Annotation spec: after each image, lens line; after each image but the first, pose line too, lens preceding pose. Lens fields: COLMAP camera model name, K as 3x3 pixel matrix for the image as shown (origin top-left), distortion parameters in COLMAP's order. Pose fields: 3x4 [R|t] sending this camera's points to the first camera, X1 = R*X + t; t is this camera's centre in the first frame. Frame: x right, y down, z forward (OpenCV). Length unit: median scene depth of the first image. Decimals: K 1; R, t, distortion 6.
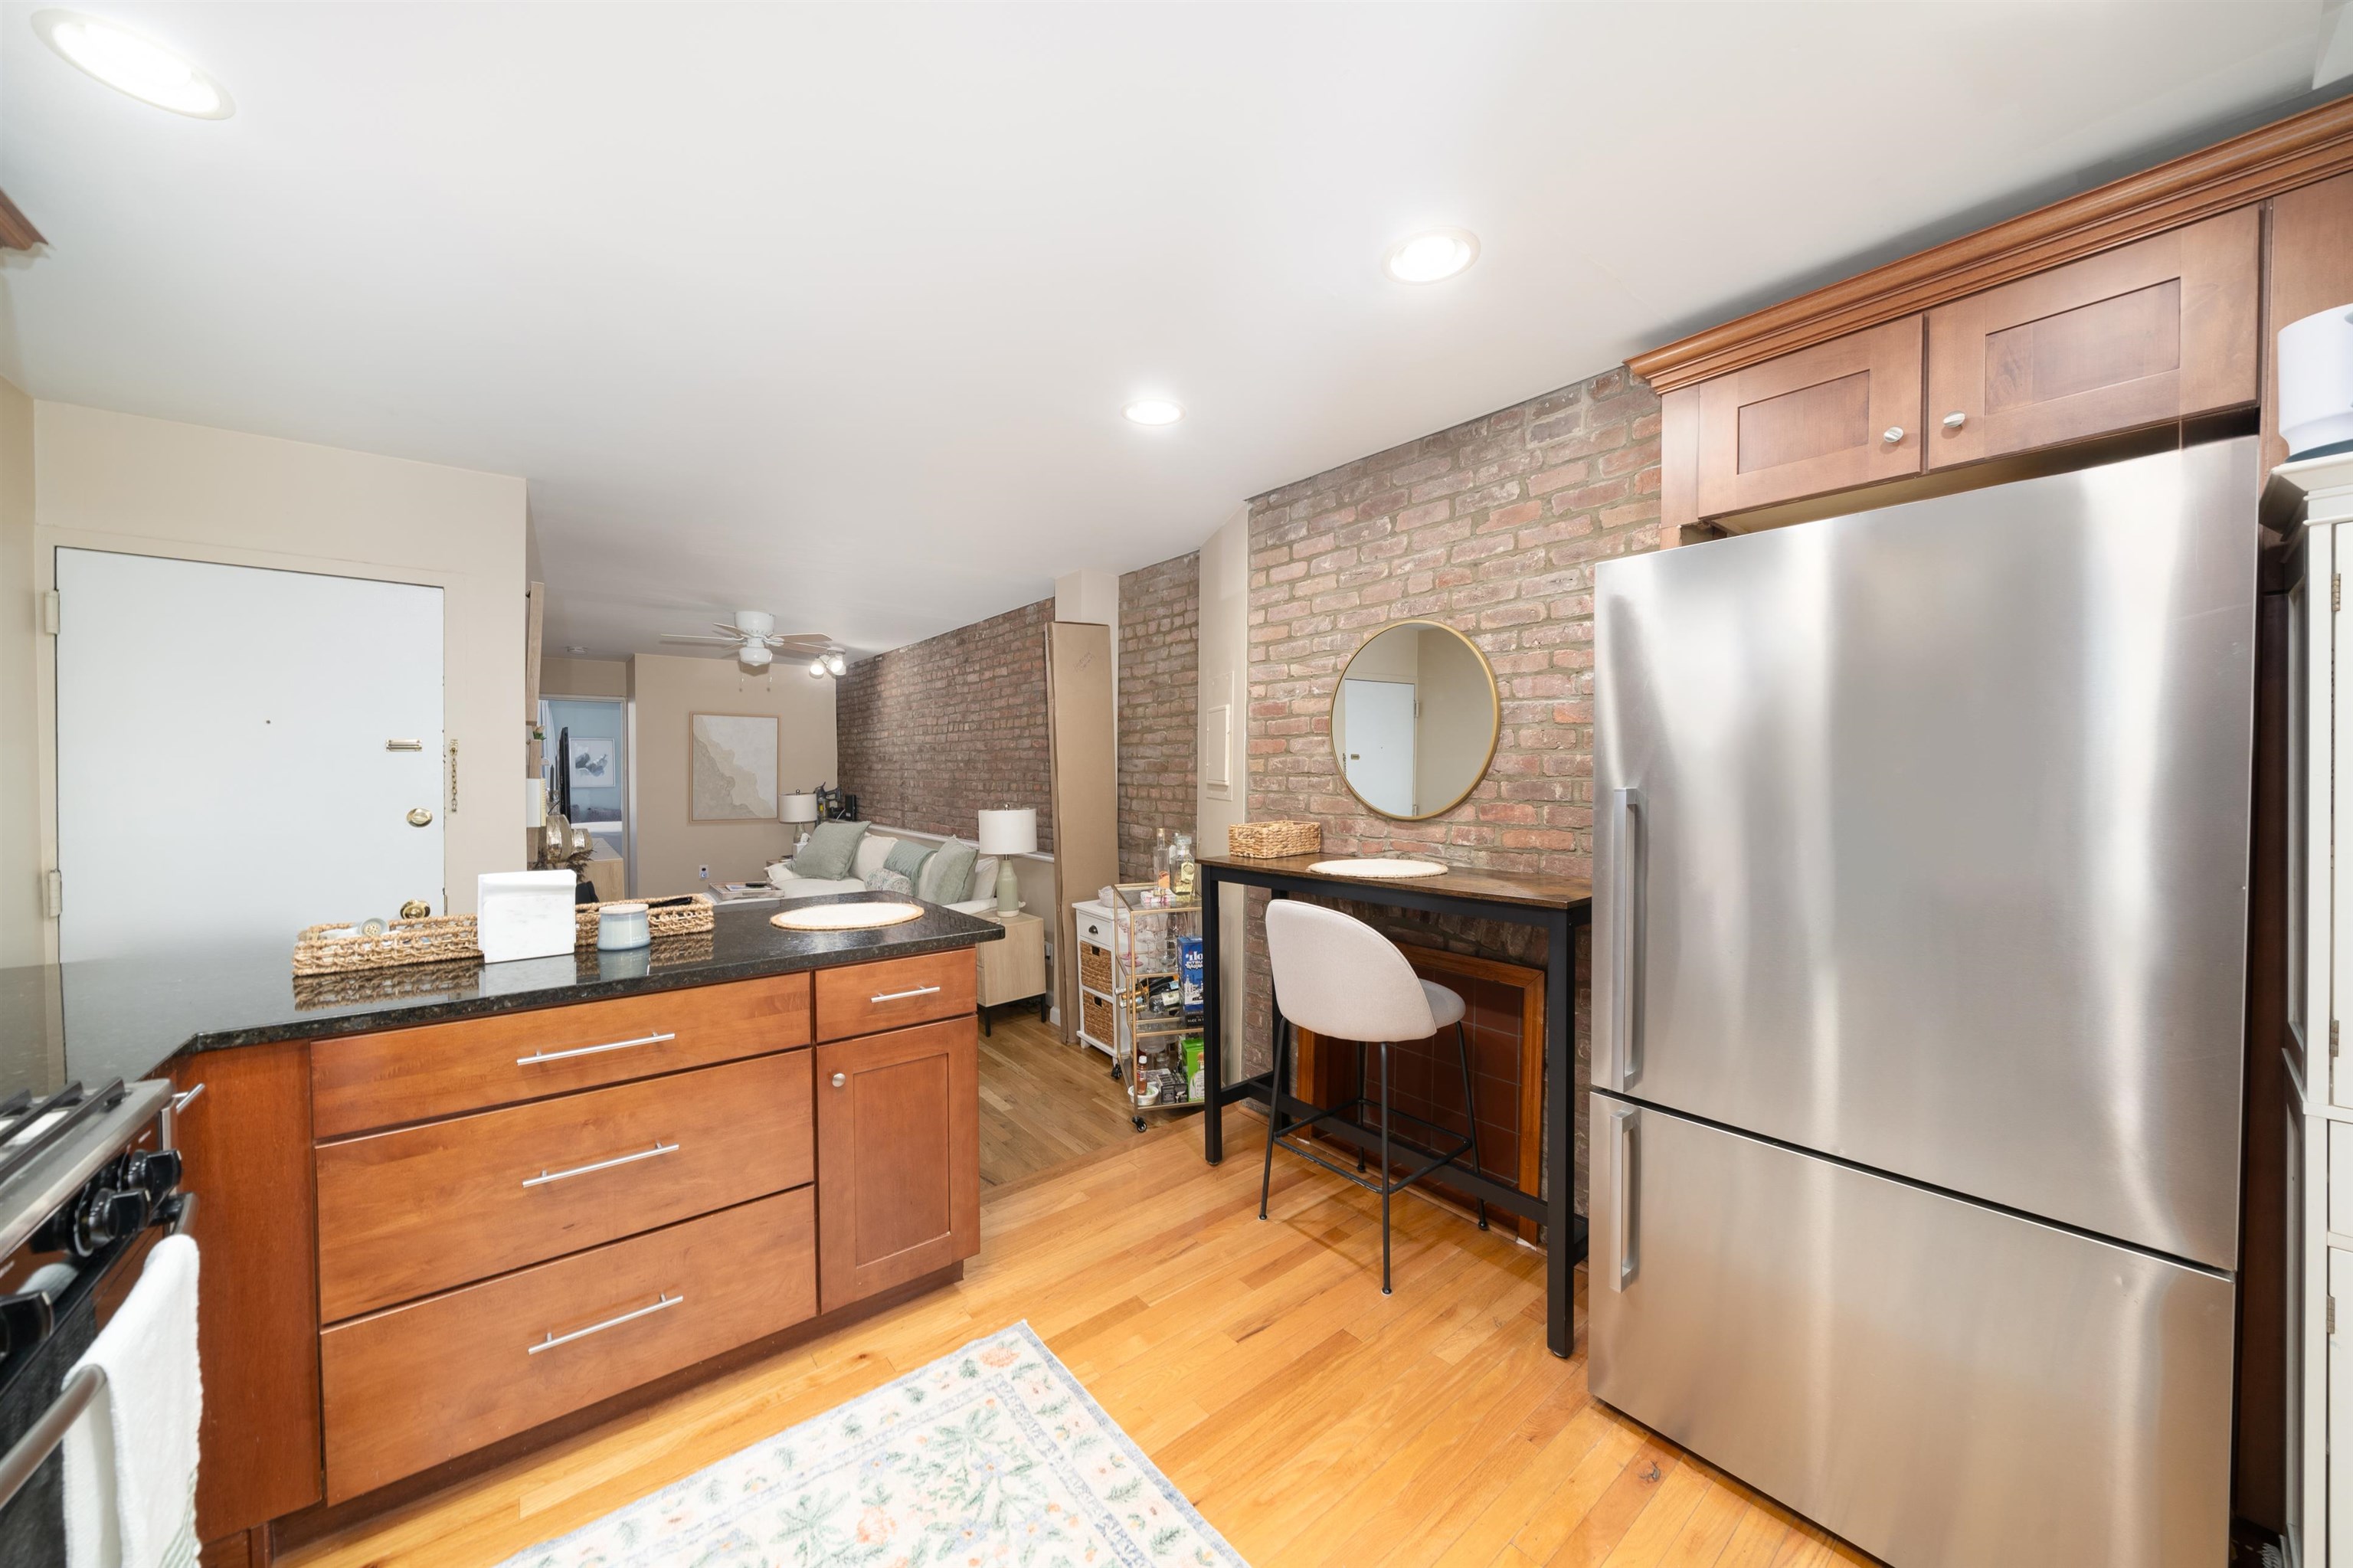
lens RADIAL K [[825.8, 0, 1180.9], [0, 825.8, 790.2], [0, 0, 1]] dist [-0.000371, -0.000027]
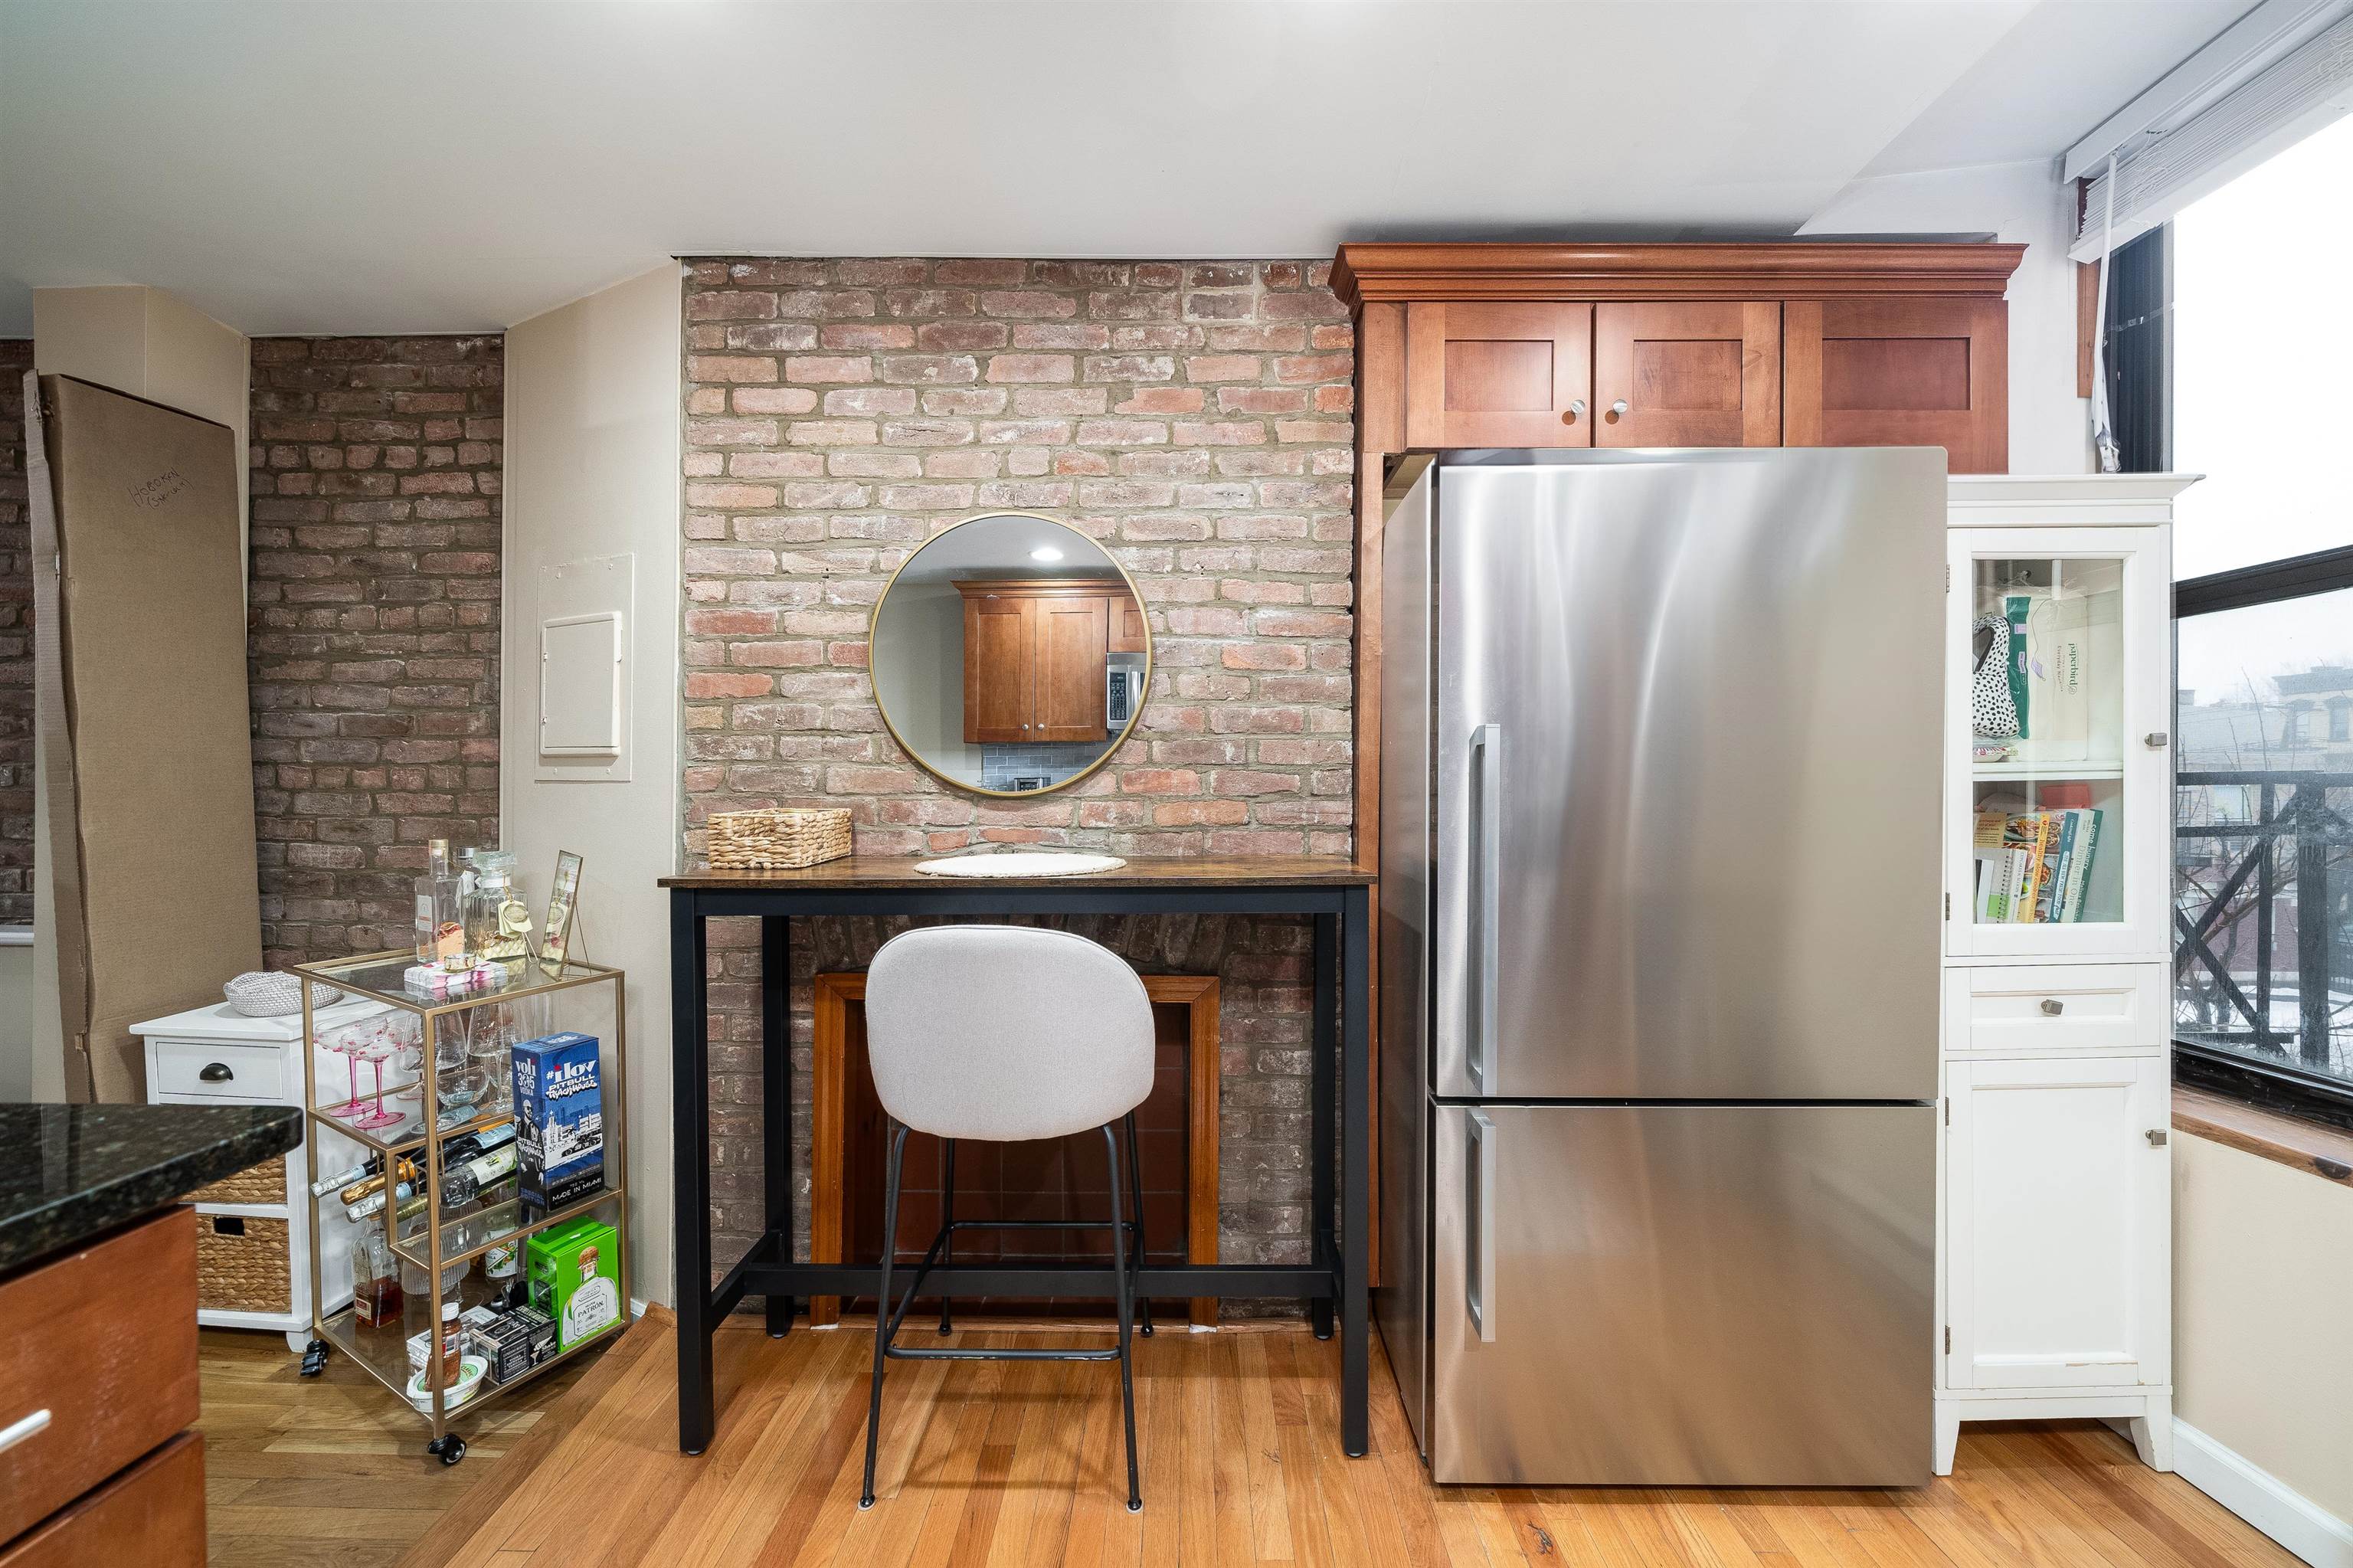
lens RADIAL K [[876.6, 0, 1170.4], [0, 876.6, 797.7], [0, 0, 1]] dist [-0.002324, -0.000042]
pose [[0.638579, -0.004412, 0.769544, -0.206659], [0.016919, 0.999822, -0.008308, 0.044384], [-0.769370, 0.018326, 0.638540, 0.416969]]
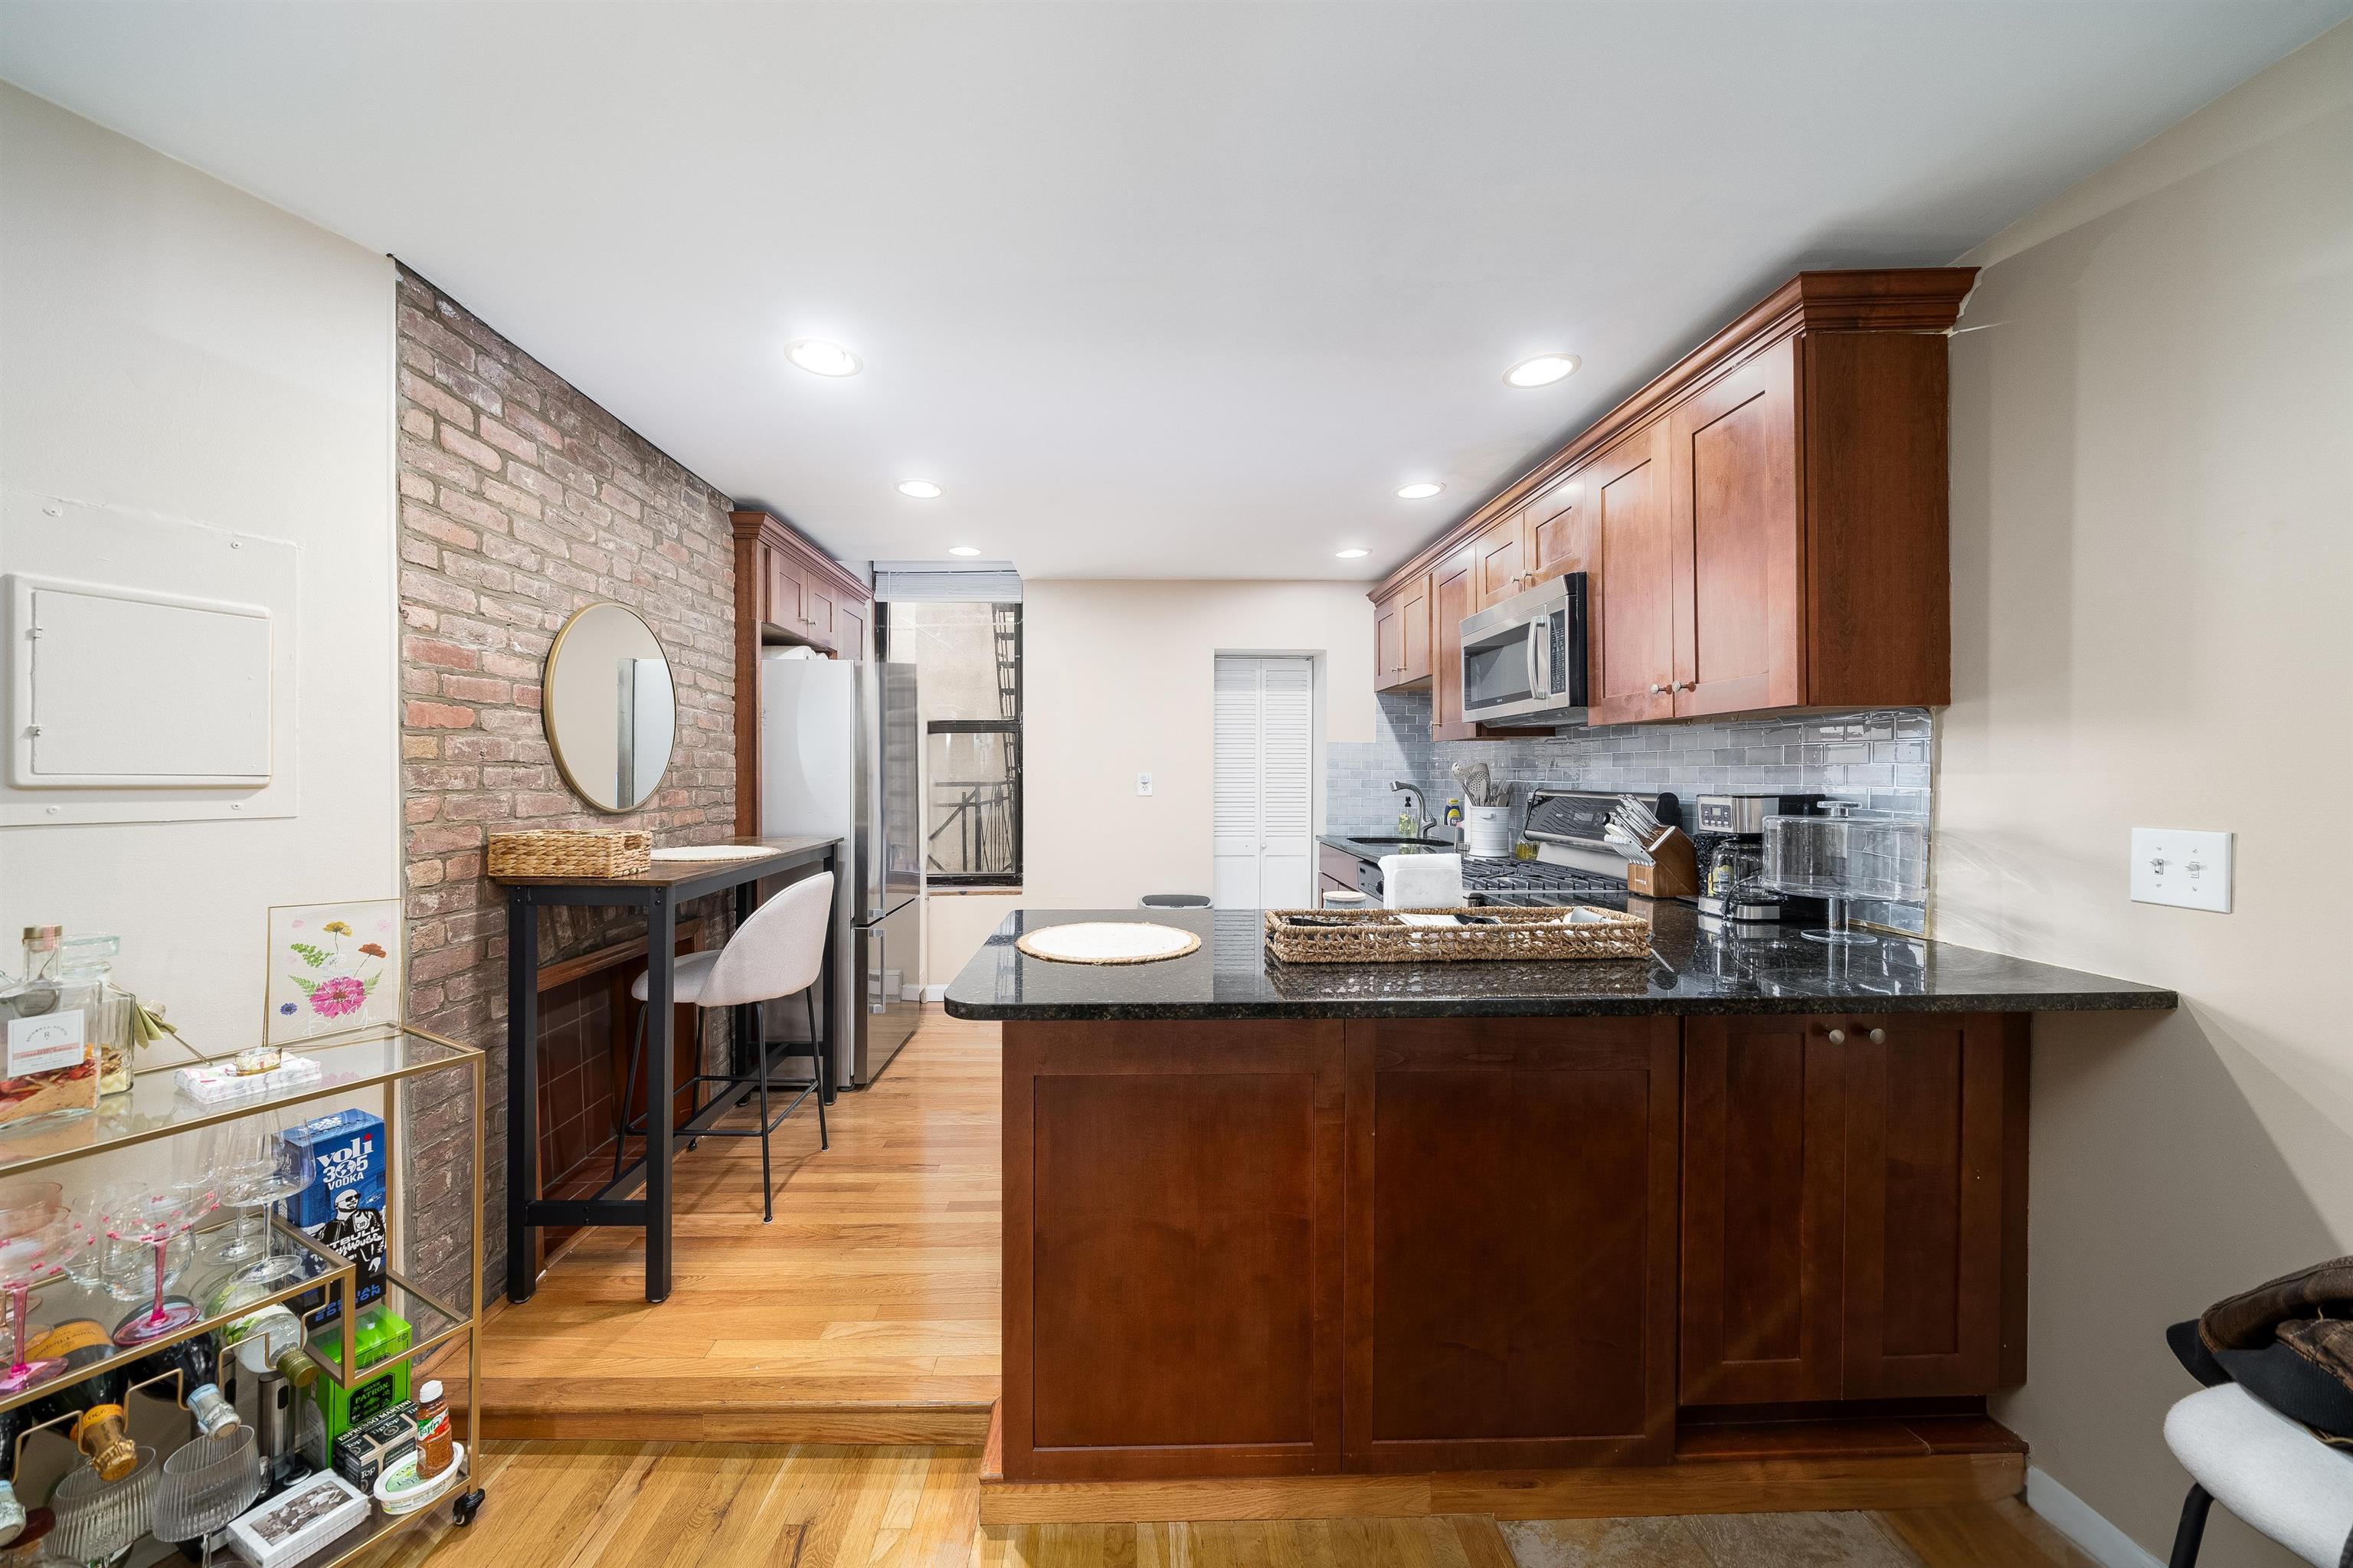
lens RADIAL K [[809.1, 0, 1176.5], [0, 809.1, 784.0], [0, 0, 1]] dist [-0.000275, 0.000089]
pose [[-0.815418, -0.006389, 0.578837, -0.776725], [0.014483, 0.999401, 0.031433, -0.017019], [-0.578691, 0.034015, -0.814837, 1.364524]]
